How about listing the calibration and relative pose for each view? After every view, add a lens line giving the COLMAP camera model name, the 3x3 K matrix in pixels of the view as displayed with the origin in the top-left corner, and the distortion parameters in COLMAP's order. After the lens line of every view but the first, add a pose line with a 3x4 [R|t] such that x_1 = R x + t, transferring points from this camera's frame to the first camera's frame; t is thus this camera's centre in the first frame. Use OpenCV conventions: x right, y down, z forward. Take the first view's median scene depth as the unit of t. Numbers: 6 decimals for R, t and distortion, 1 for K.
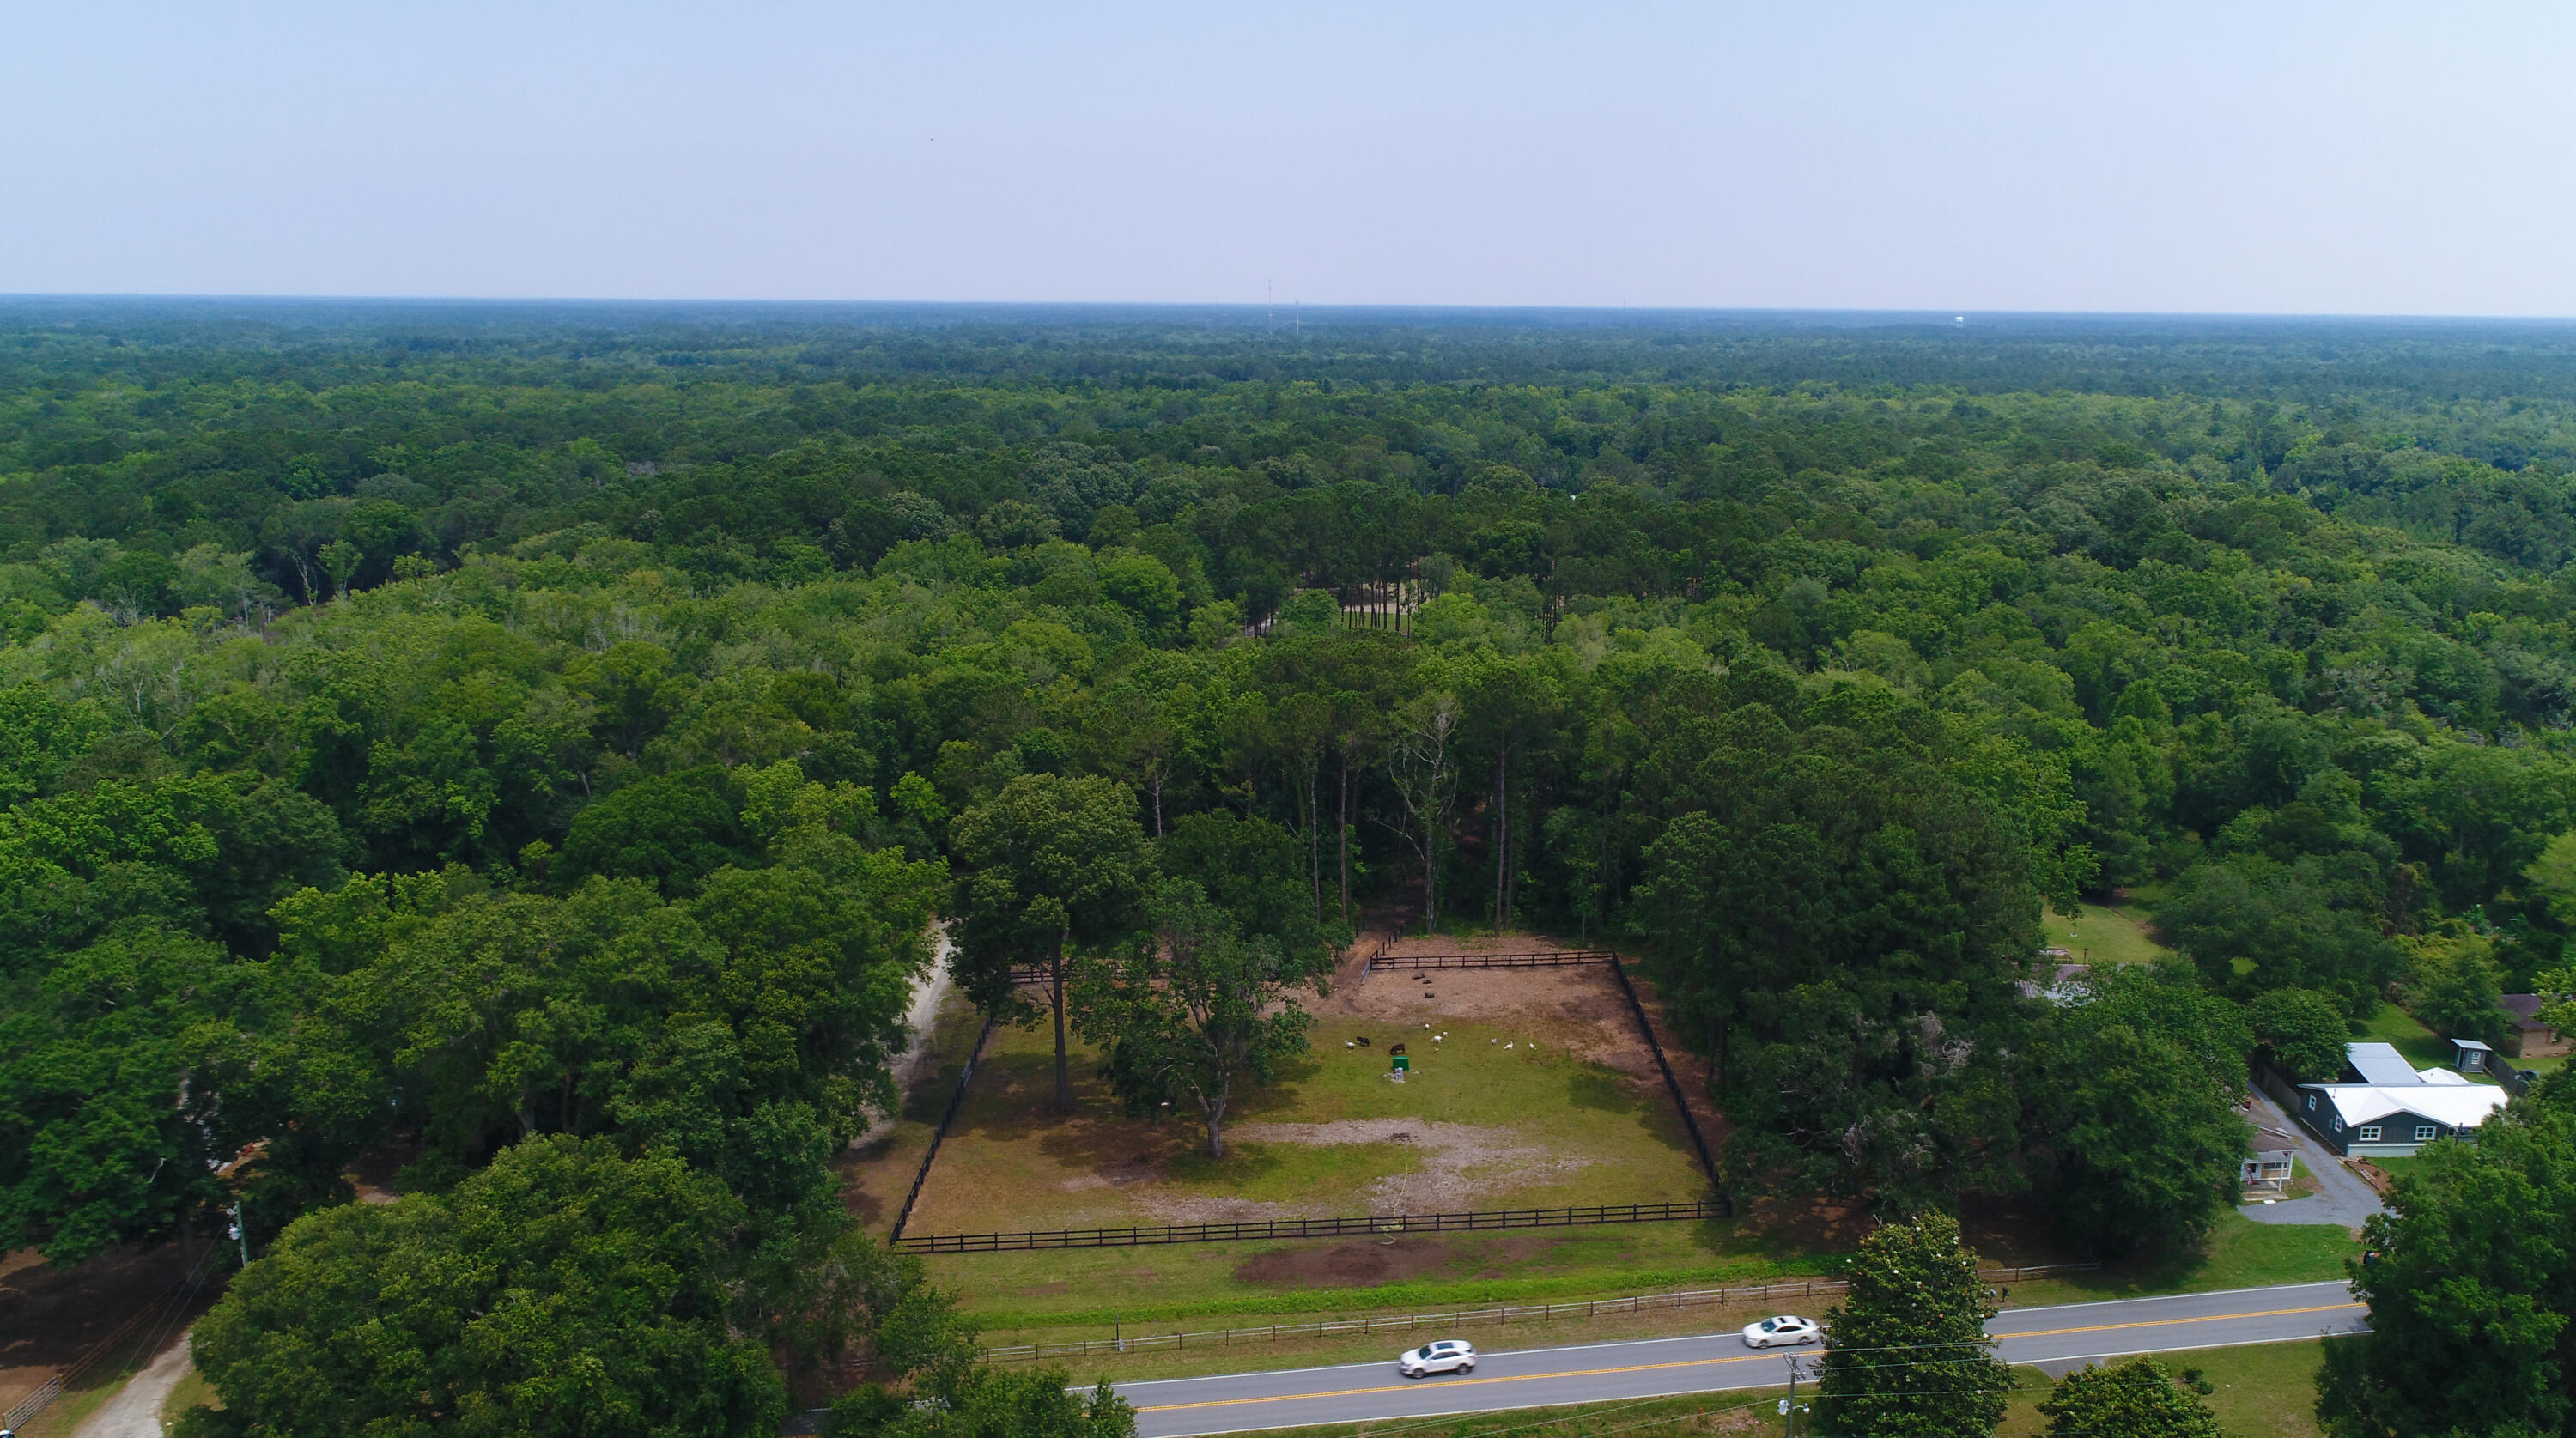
lens RADIAL K [[2091.5, 0, 1305.2], [0, 2091.5, 726.0], [0, 0, 1]] dist [0.007162, -0.000460]
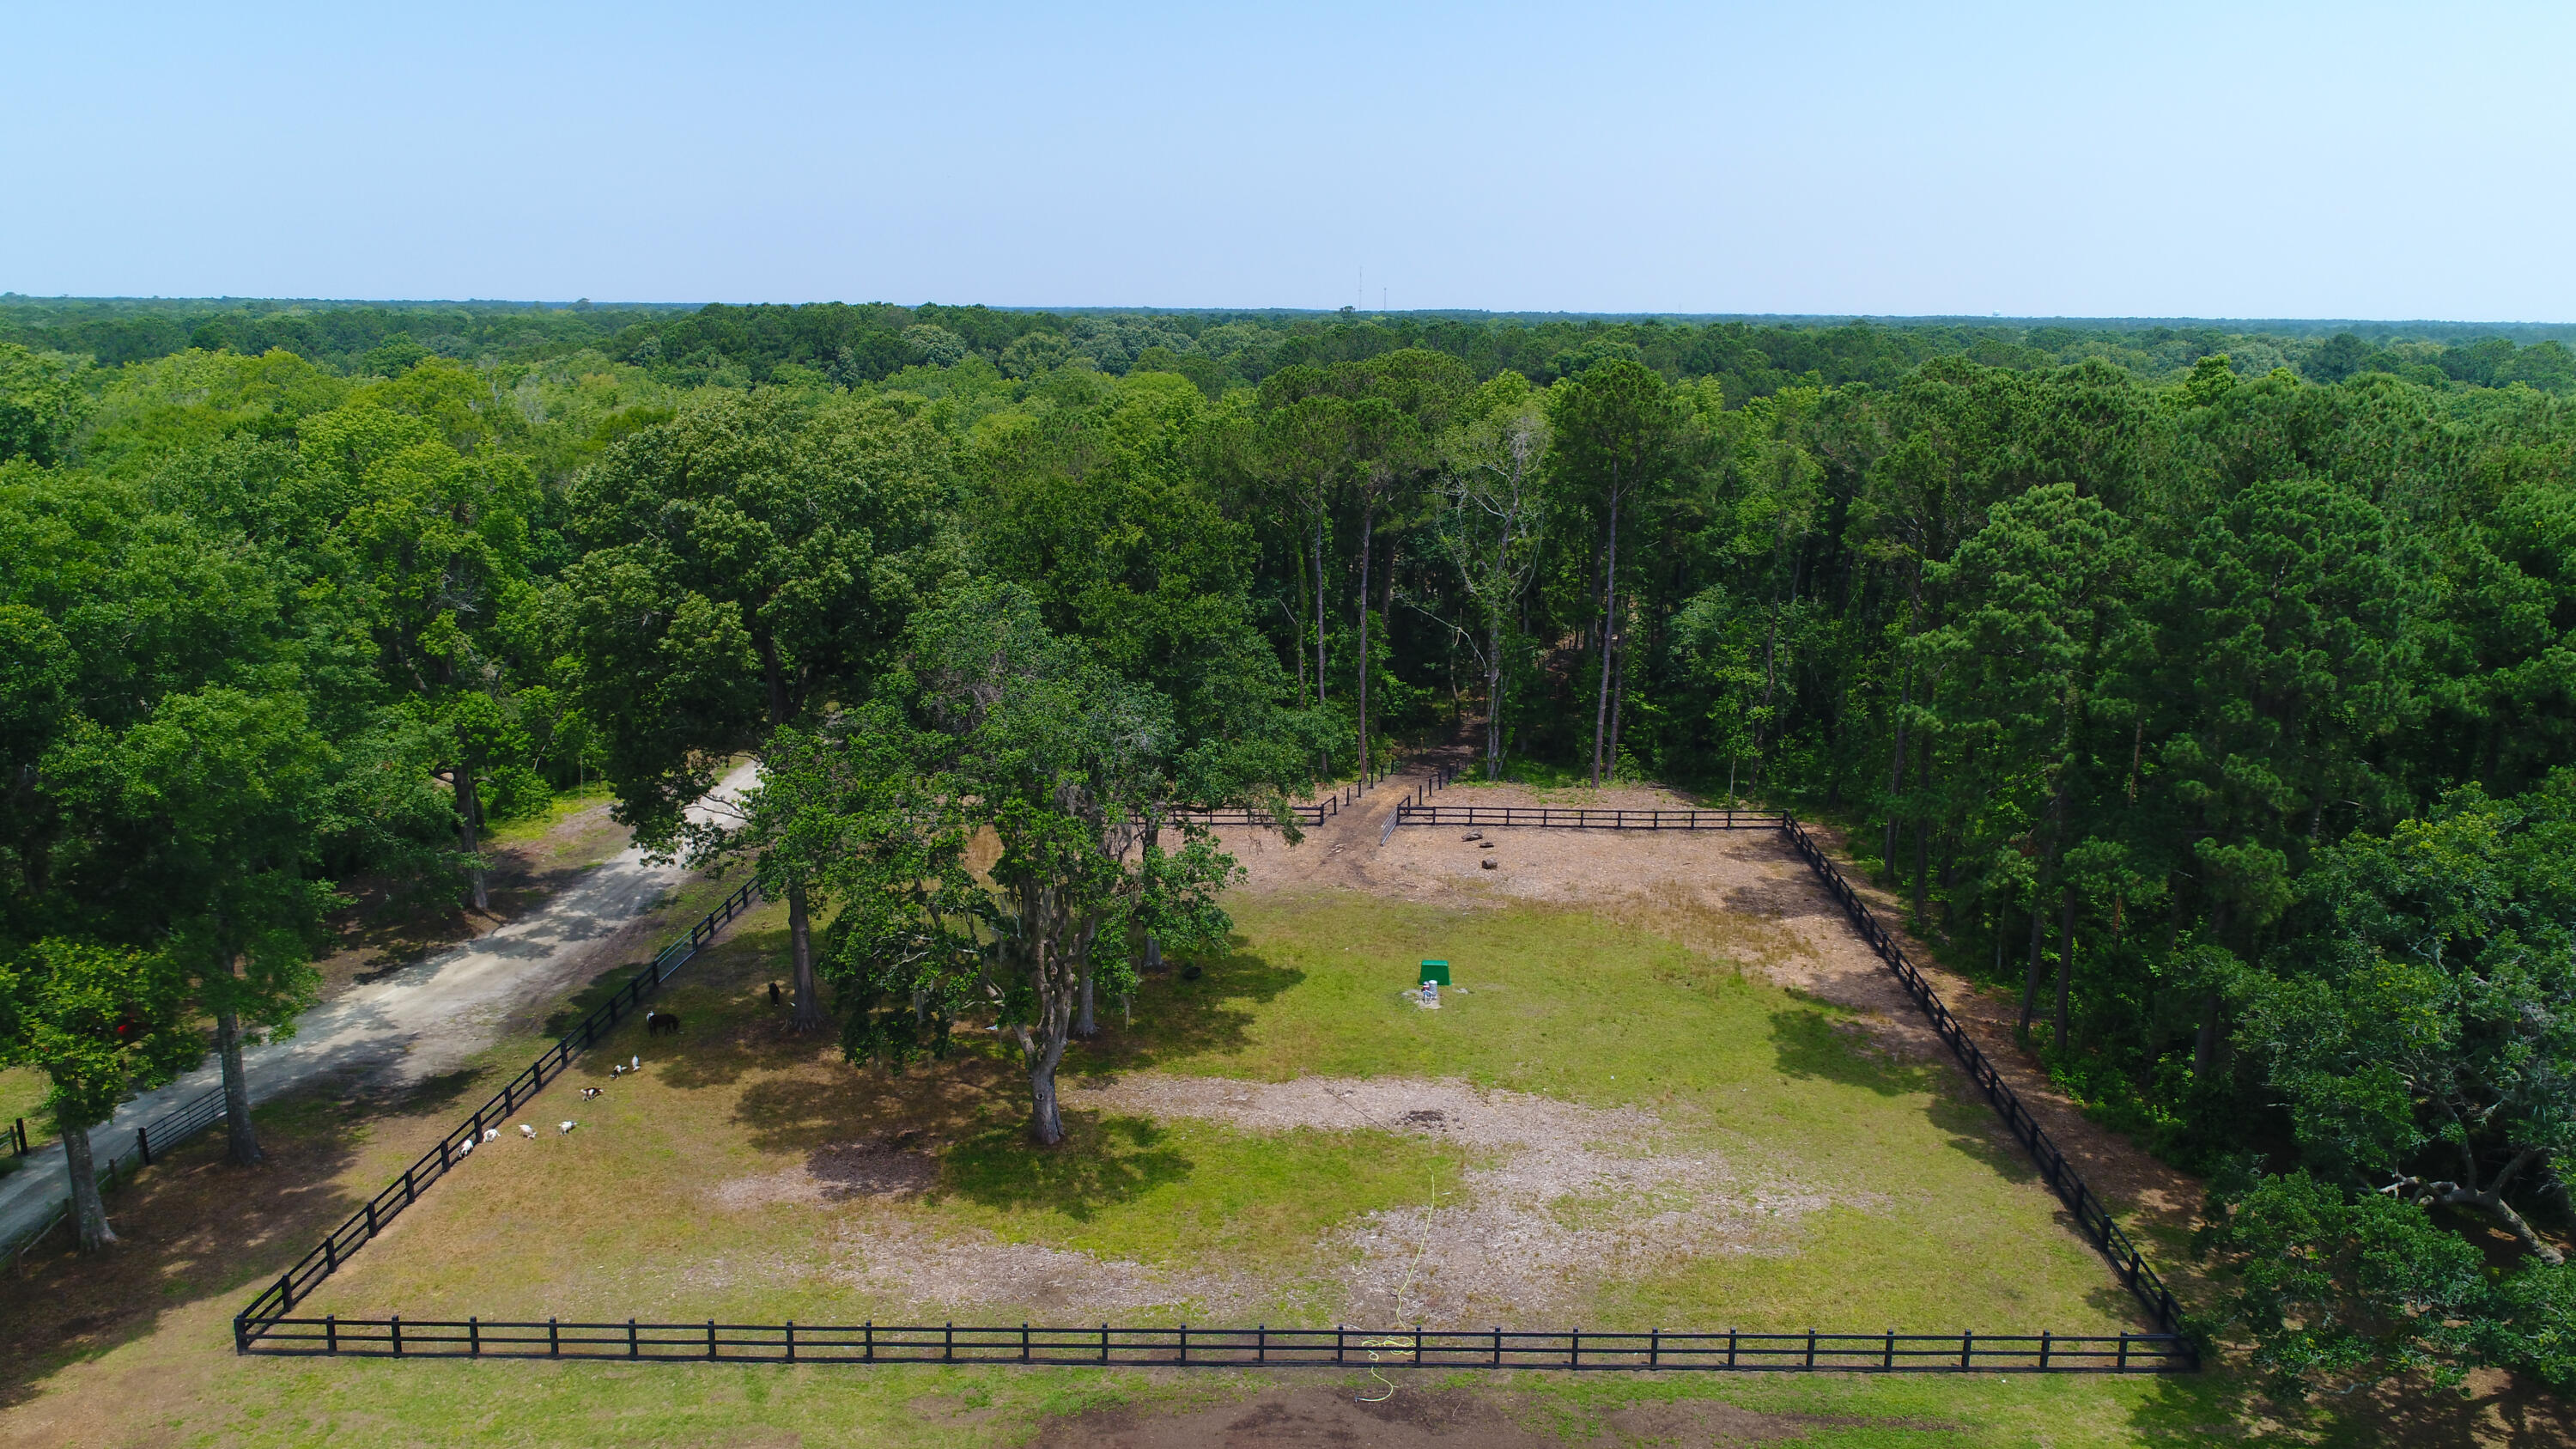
lens RADIAL K [[1508.9, 0, 1277.1], [0, 1508.9, 705.9], [0, 0, 1]] dist [-0.011406, -0.001521]
pose [[0.996183, 0.031330, -0.081471, 0.034571], [-0.032491, 0.999388, -0.012954, 0.097126], [0.081016, 0.015551, 0.996591, 0.598858]]
